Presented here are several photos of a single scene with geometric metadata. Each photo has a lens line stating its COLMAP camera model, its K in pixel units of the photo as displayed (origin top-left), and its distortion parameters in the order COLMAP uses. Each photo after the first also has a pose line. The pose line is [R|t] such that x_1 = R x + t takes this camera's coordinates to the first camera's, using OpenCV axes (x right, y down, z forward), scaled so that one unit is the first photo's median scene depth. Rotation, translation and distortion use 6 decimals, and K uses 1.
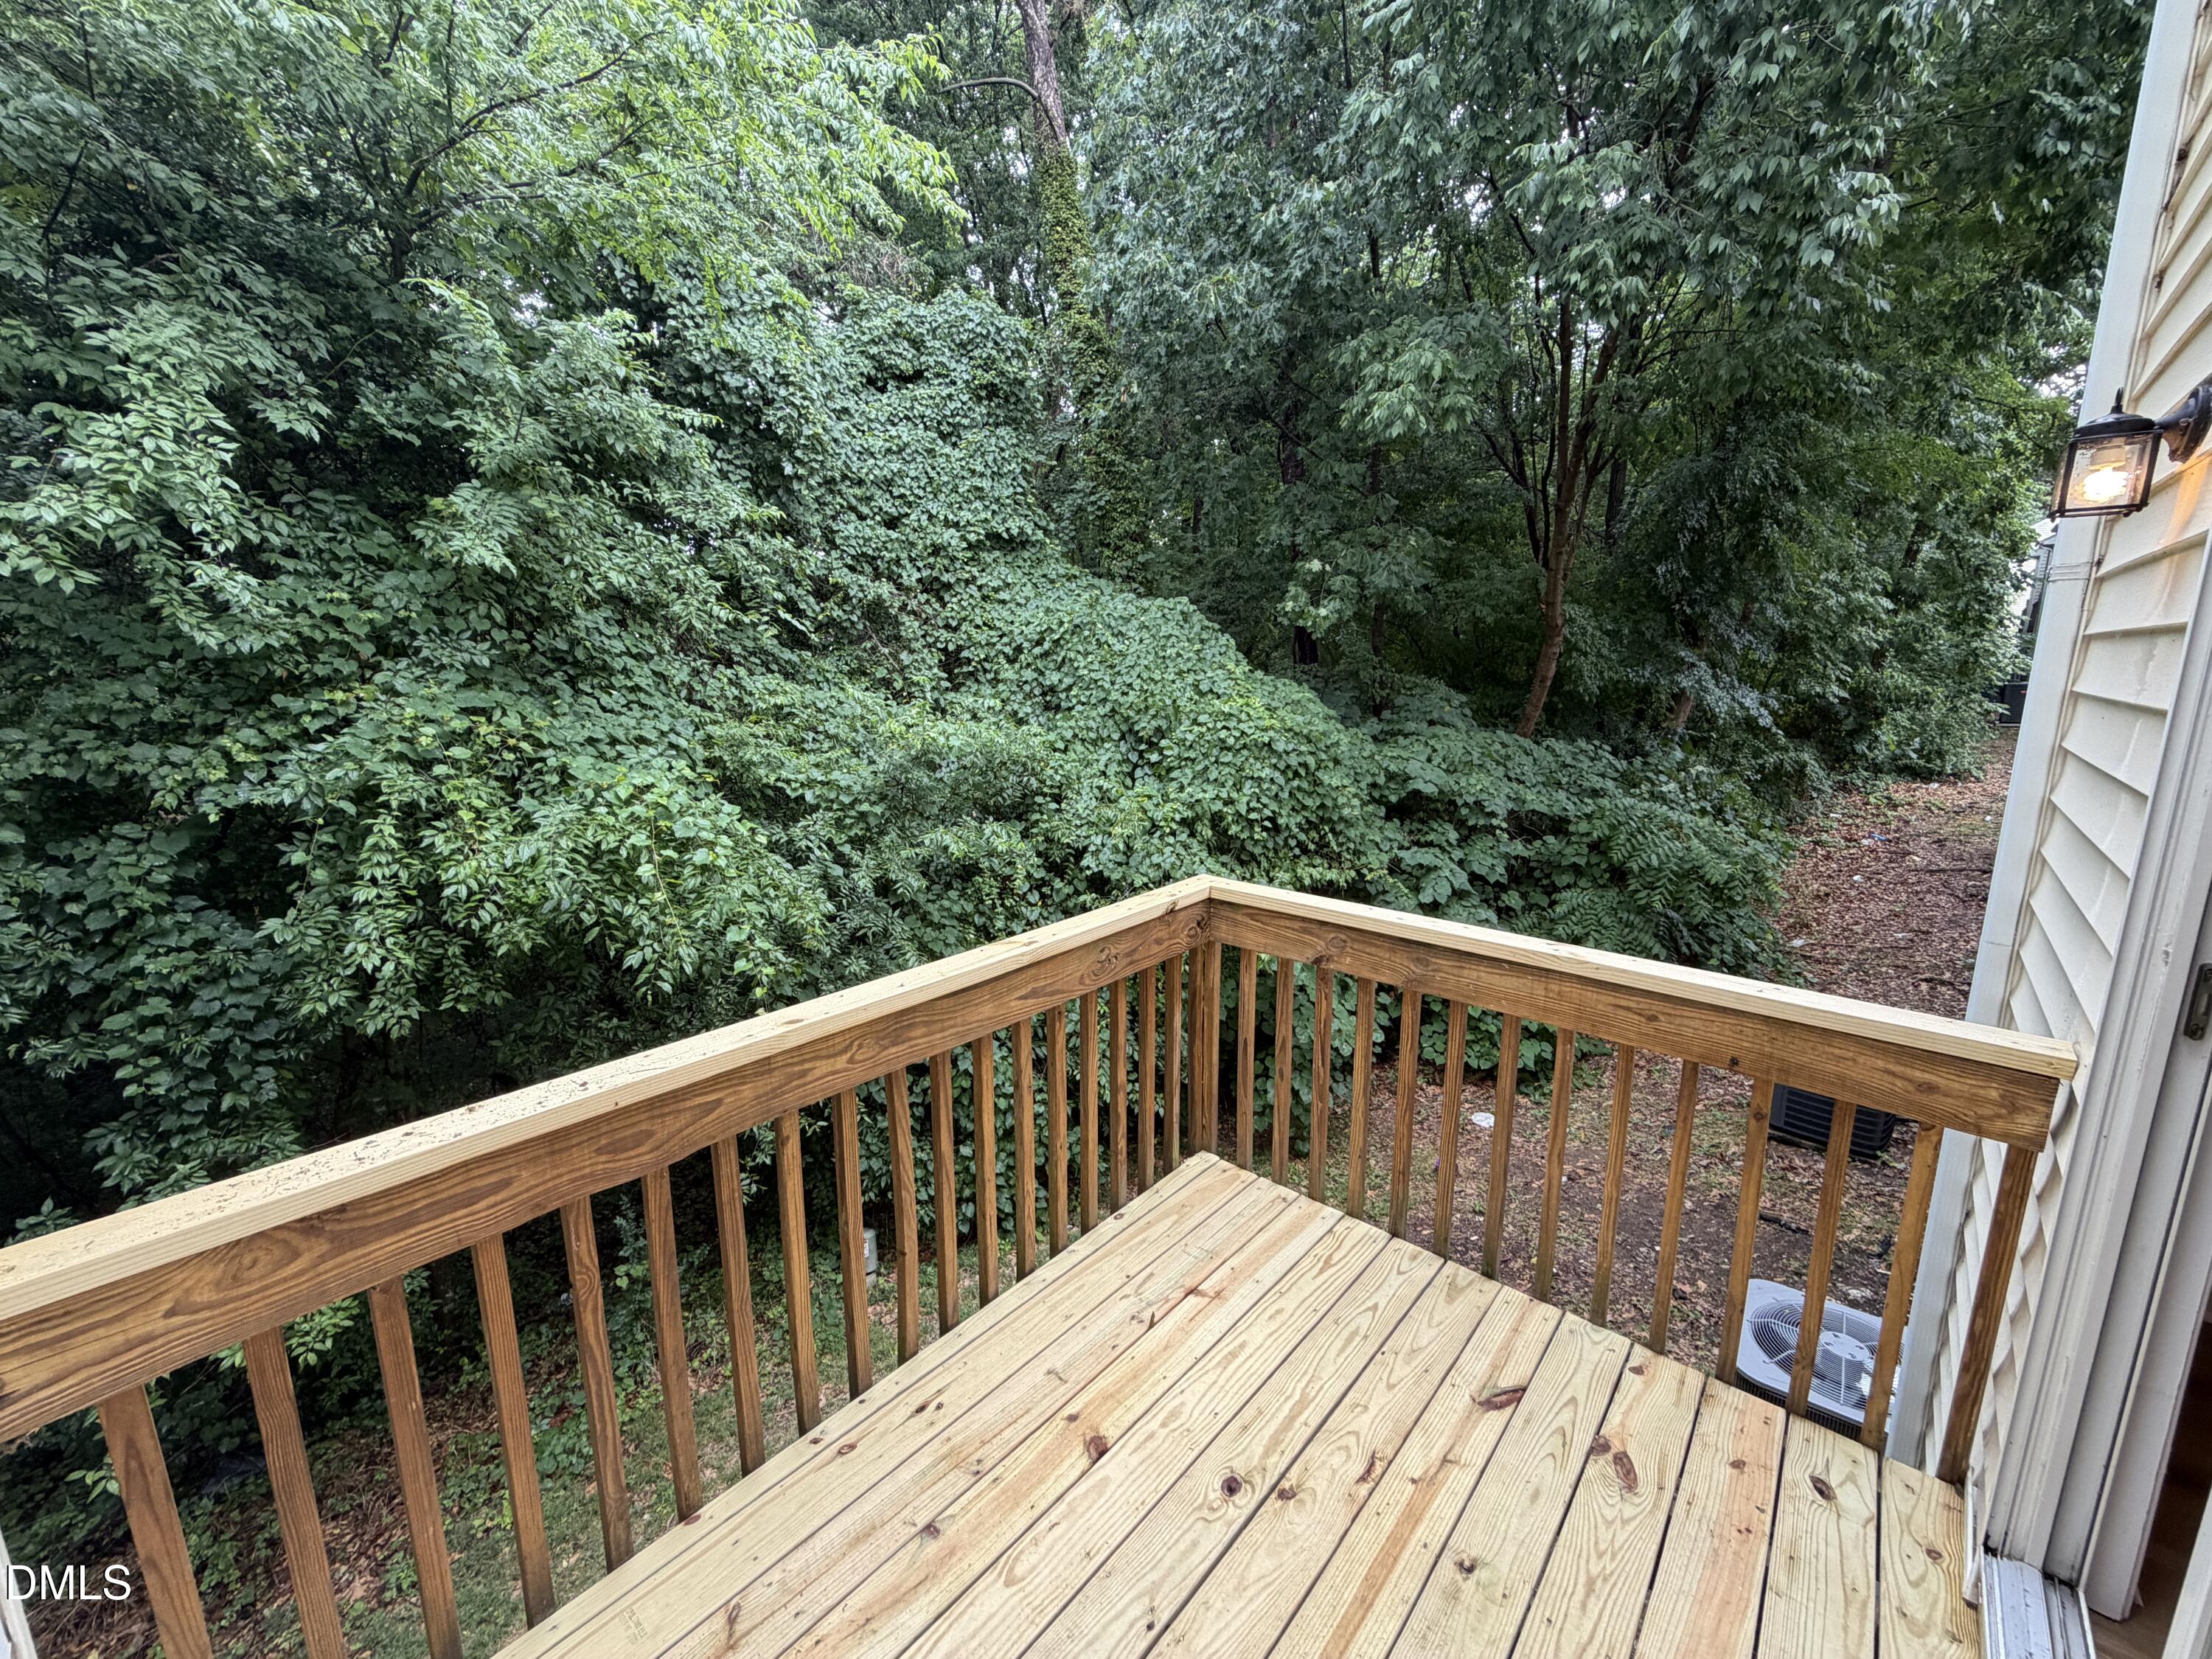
lens RADIAL K [[878.8, 0, 1100.1], [0, 878.8, 832.5], [0, 0, 1]] dist [0.000177, 0.000371]
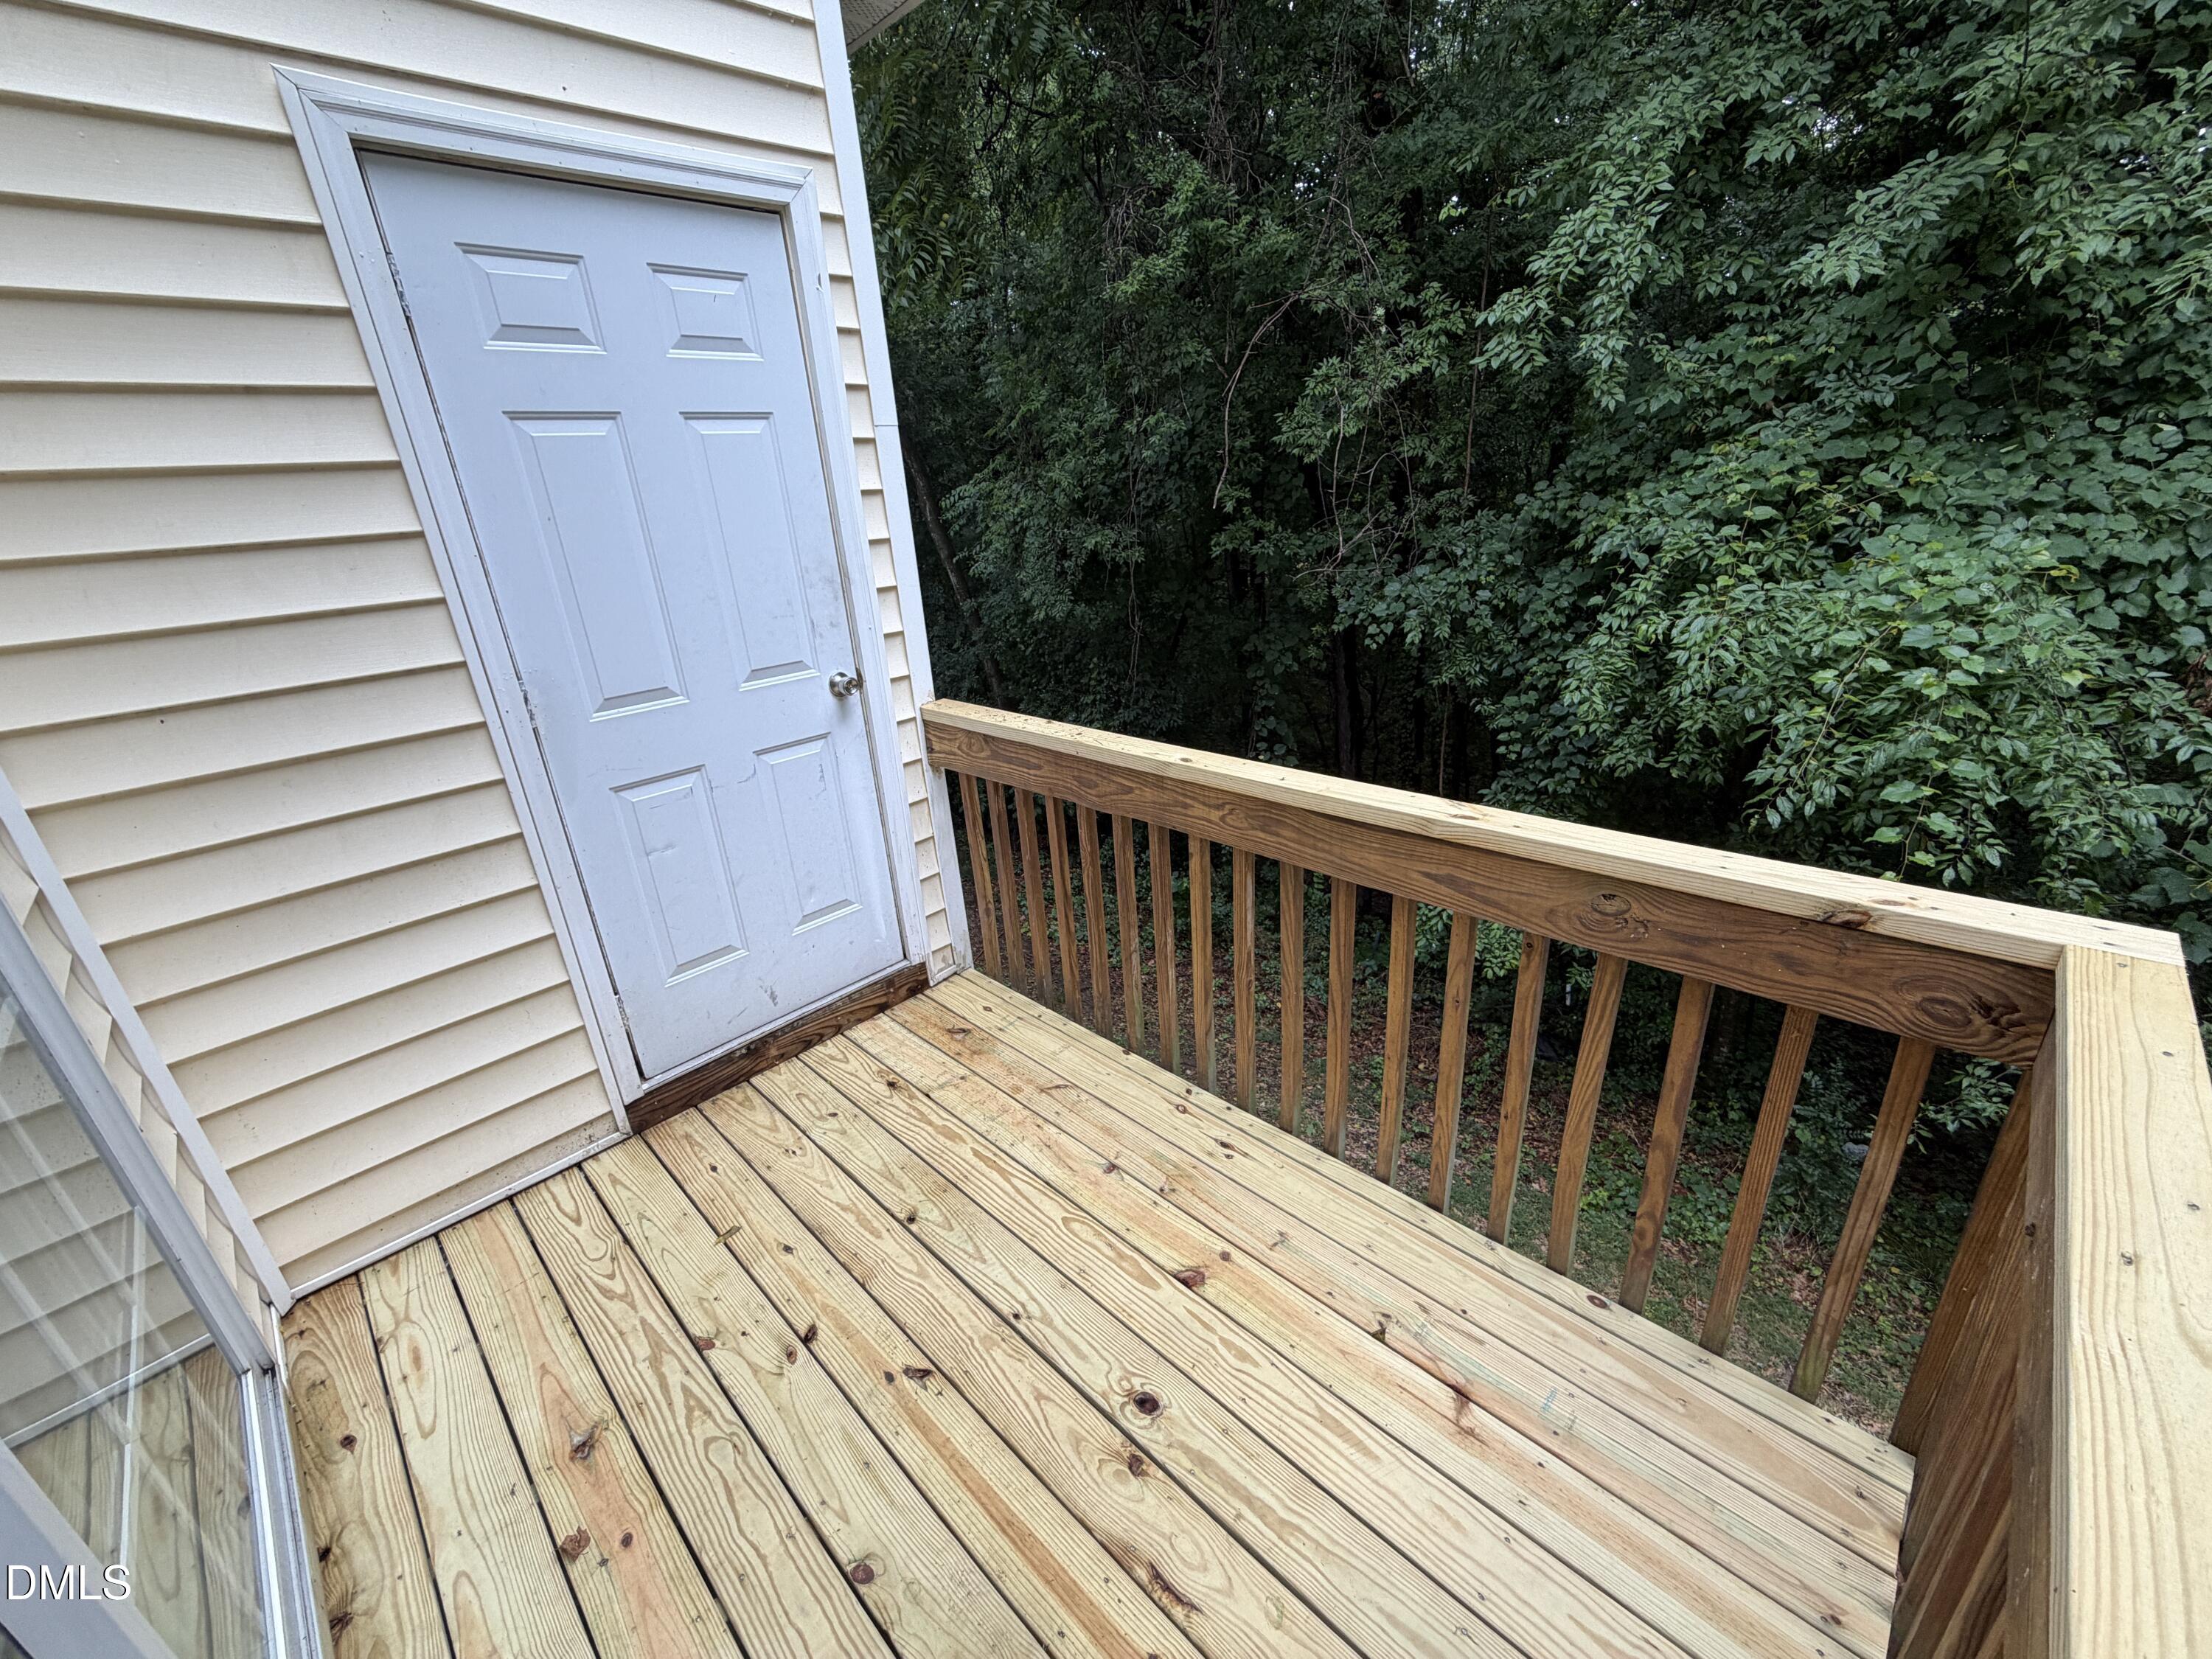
lens RADIAL K [[878.8, 0, 1100.1], [0, 878.8, 832.5], [0, 0, 1]] dist [0.000177, 0.000371]
pose [[-0.049746, 0.379052, -0.924037, 0.373044], [-0.122264, 0.915913, 0.382301, -0.063028], [0.991250, 0.131994, 0.000782, 0.429262]]
